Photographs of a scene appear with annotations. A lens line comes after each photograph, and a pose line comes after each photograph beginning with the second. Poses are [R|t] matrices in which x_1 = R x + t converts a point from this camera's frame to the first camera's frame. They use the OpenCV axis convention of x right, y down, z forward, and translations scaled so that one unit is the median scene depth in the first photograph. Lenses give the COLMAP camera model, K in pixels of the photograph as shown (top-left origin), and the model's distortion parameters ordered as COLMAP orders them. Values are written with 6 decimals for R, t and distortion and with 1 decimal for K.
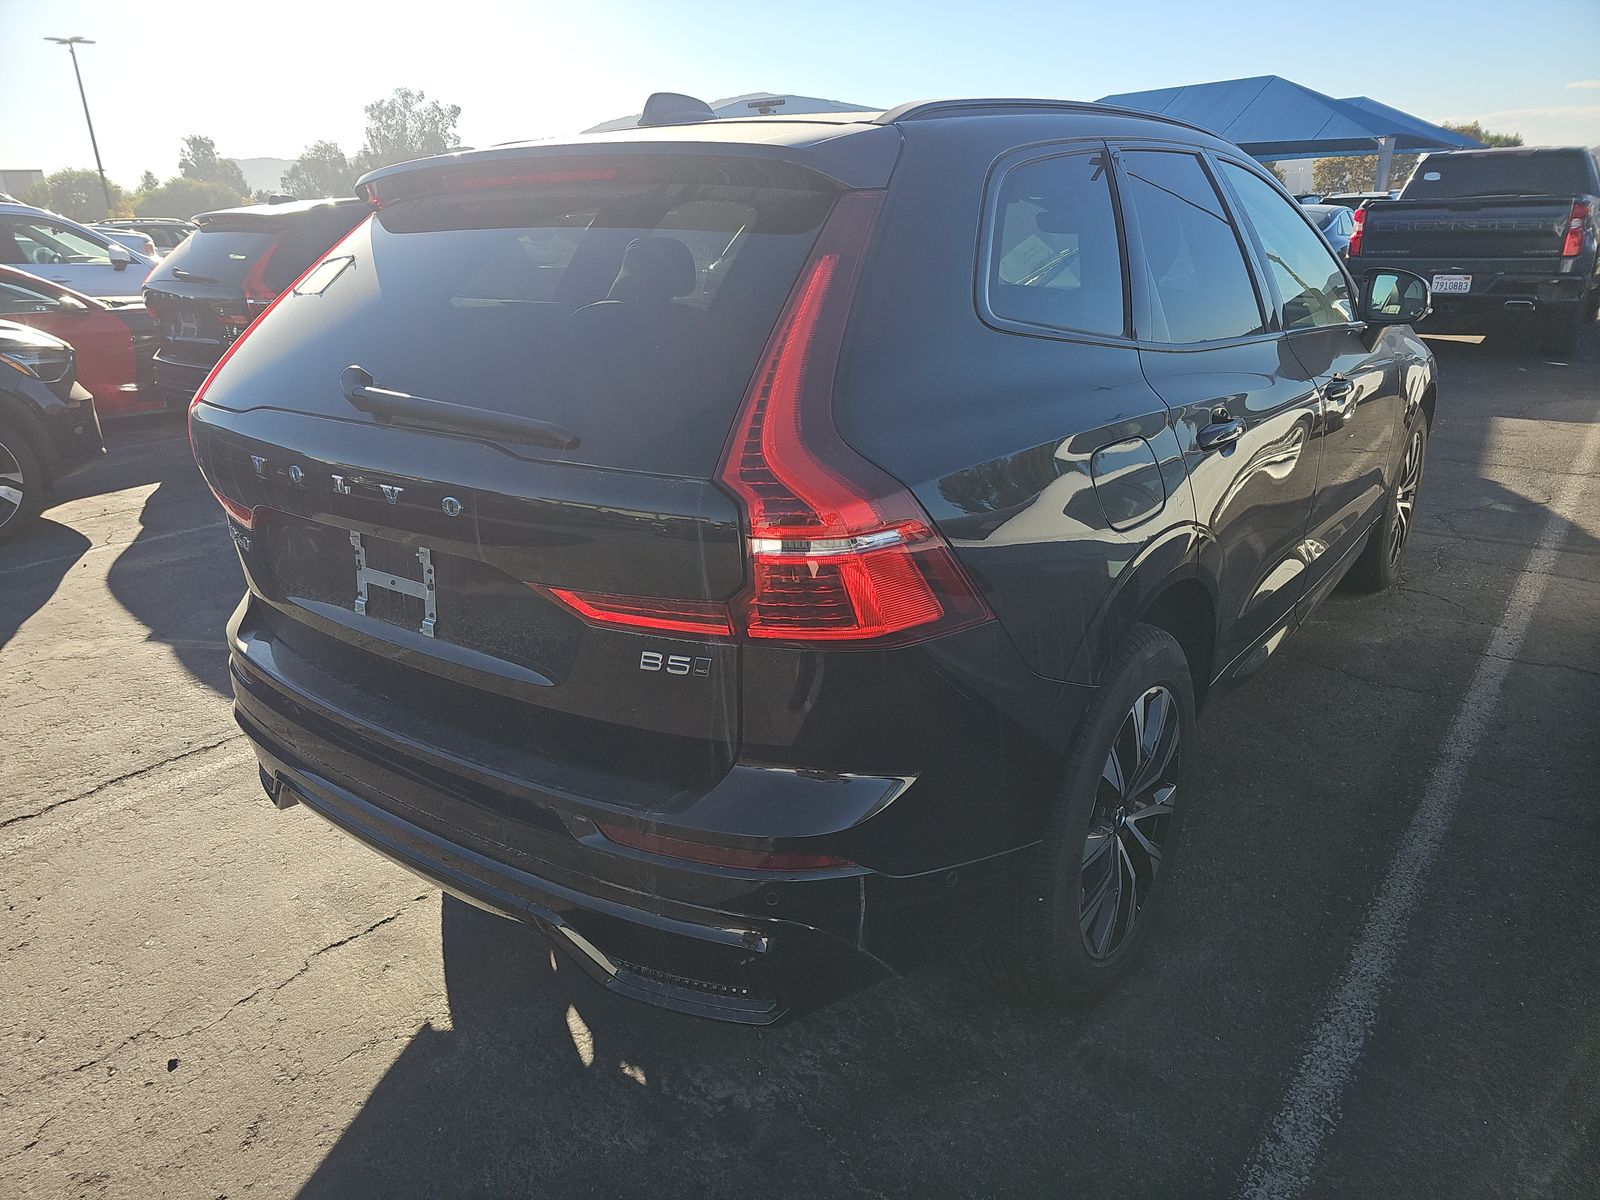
lens RADIAL K [[1062.6, 0, 797.3], [0, 1062.6, 605.0], [0, 0, 1]] dist [0.033789, -0.030931]
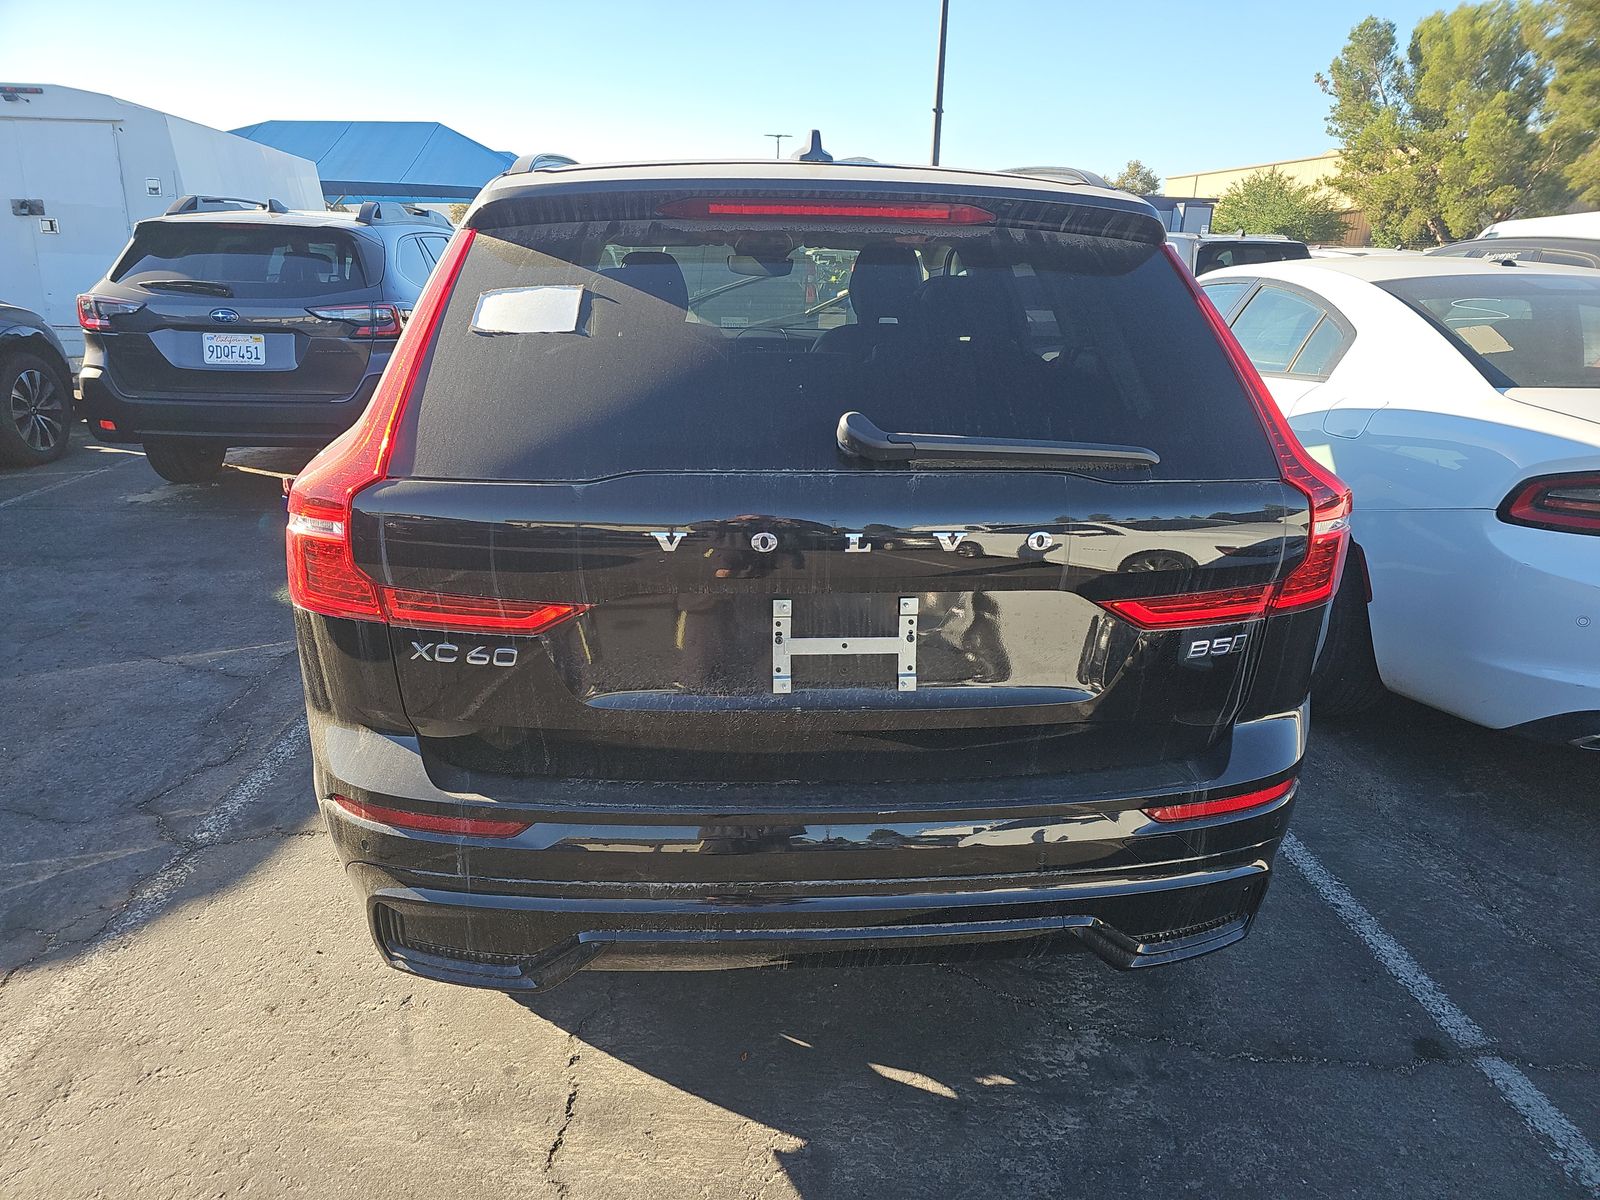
lens RADIAL K [[1062.6, 0, 784.8], [0, 1062.6, 607.2], [0, 0, 1]] dist [0.033789, -0.030931]
pose [[0.747324, -0.168712, 0.642685, -0.913048], [0.186442, 0.981615, 0.040888, -0.092031], [-0.637767, 0.089267, 0.765039, 0.308277]]
